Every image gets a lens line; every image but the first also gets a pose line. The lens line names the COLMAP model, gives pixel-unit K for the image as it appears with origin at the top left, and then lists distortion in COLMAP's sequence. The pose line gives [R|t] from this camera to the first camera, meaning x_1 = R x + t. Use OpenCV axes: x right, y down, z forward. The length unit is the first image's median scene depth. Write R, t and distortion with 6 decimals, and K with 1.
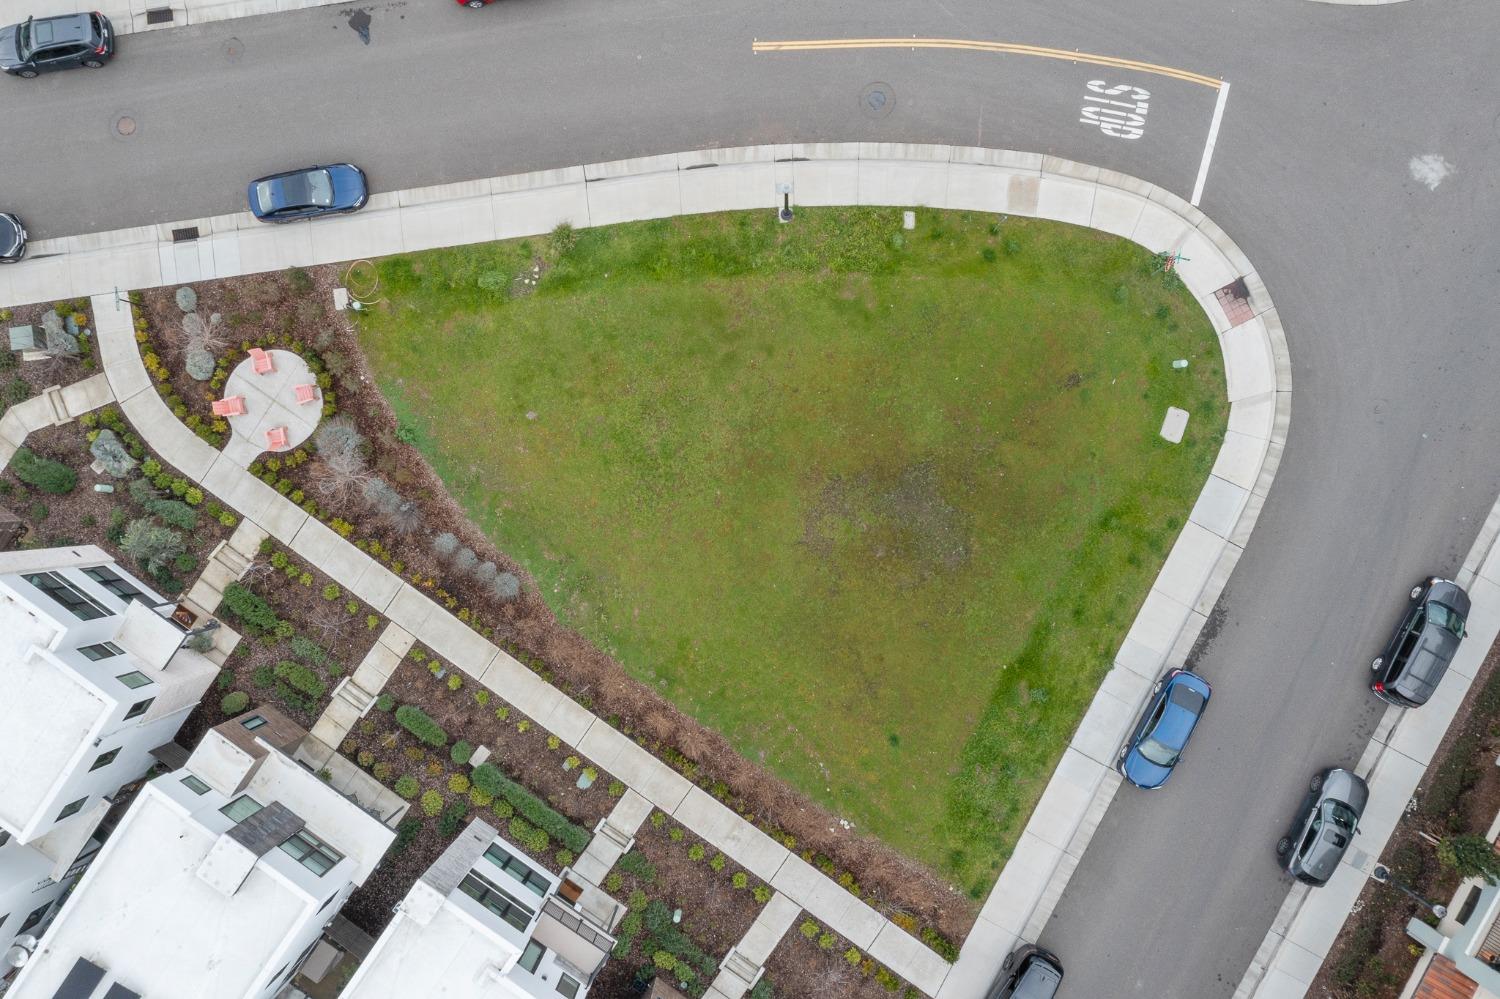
lens RADIAL K [[1187.2, 0, 750.0], [0, 1187.2, 499.5], [0, 0, 1]] dist [-0.009450, -0.007945]
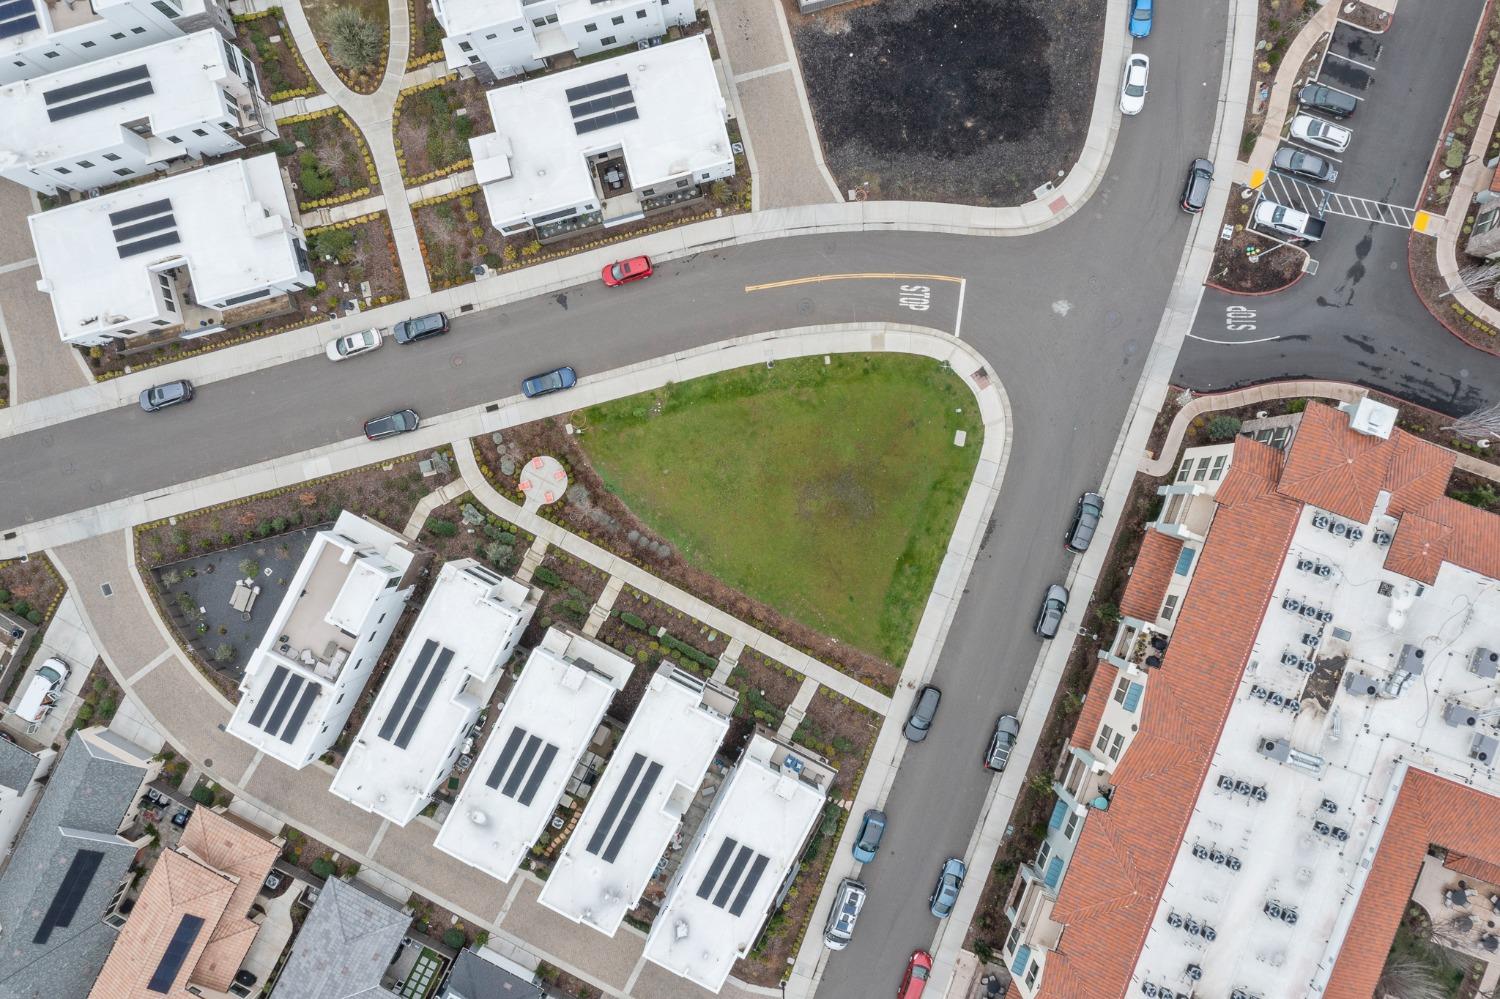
lens RADIAL K [[1187.2, 0, 750.0], [0, 1187.2, 499.5], [0, 0, 1]] dist [-0.009450, -0.007945]
pose [[0.991753, -0.127970, 0.007033, -0.053870], [0.128041, 0.991711, -0.010725, 0.022280], [-0.005602, 0.011537, 0.999918, -1.162944]]
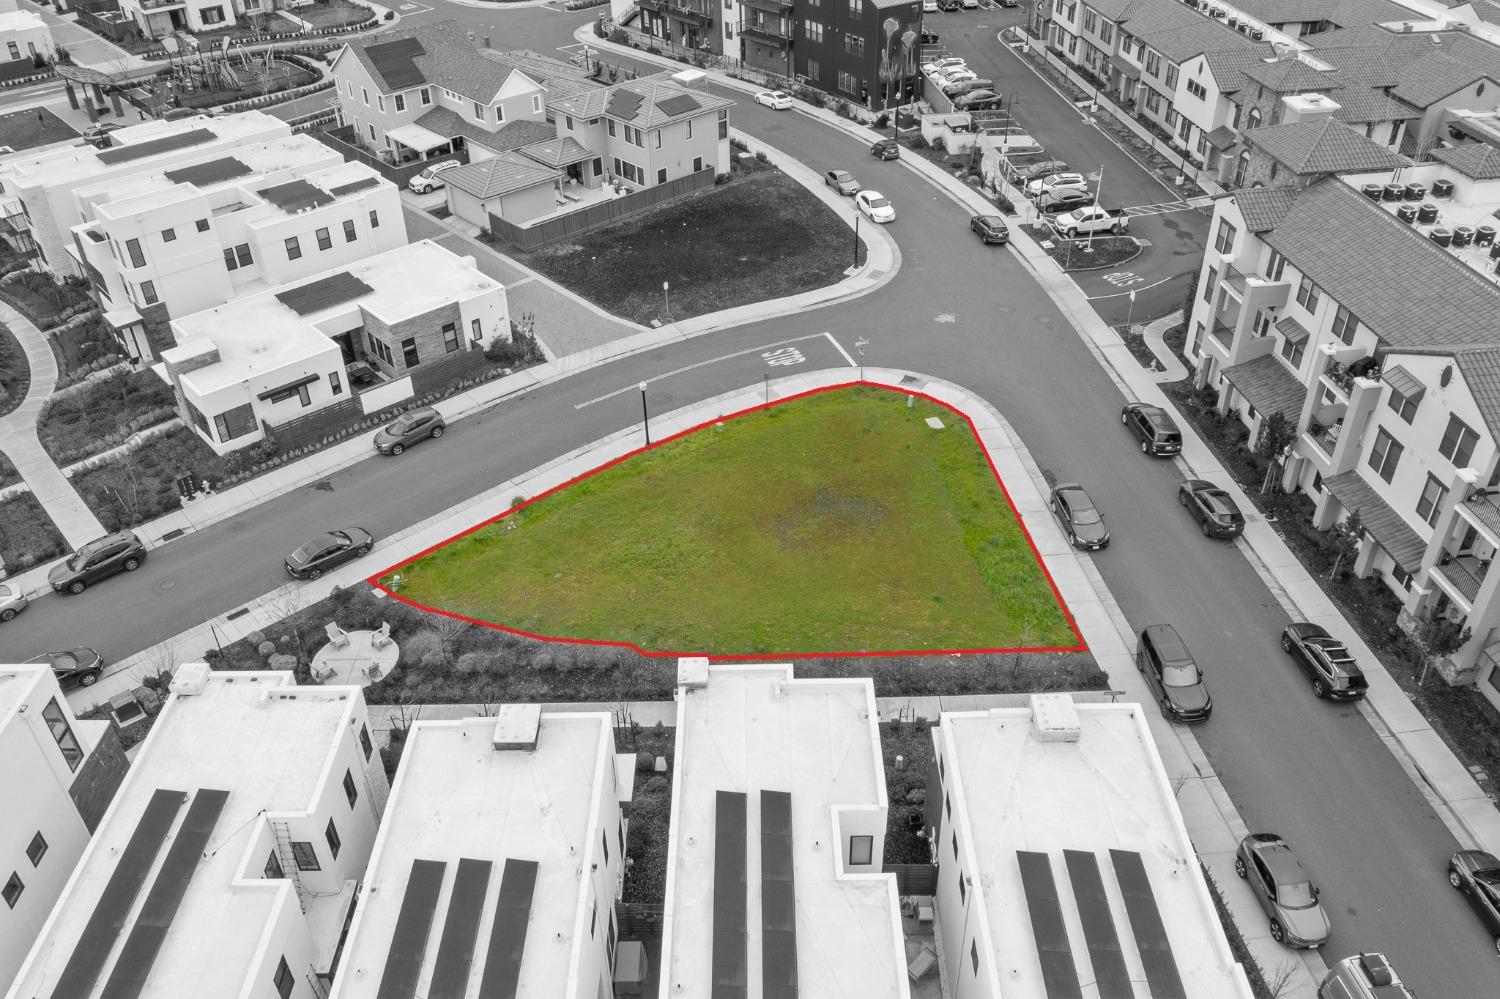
lens RADIAL K [[1187.2, 0, 750.0], [0, 1187.2, 499.5], [0, 0, 1]] dist [-0.009450, -0.007945]
pose [[0.821086, -0.323561, 0.470241, -0.593965], [0.570805, 0.466335, -0.675806, 0.882493], [-0.000626, 0.823310, 0.567591, 0.201339]]
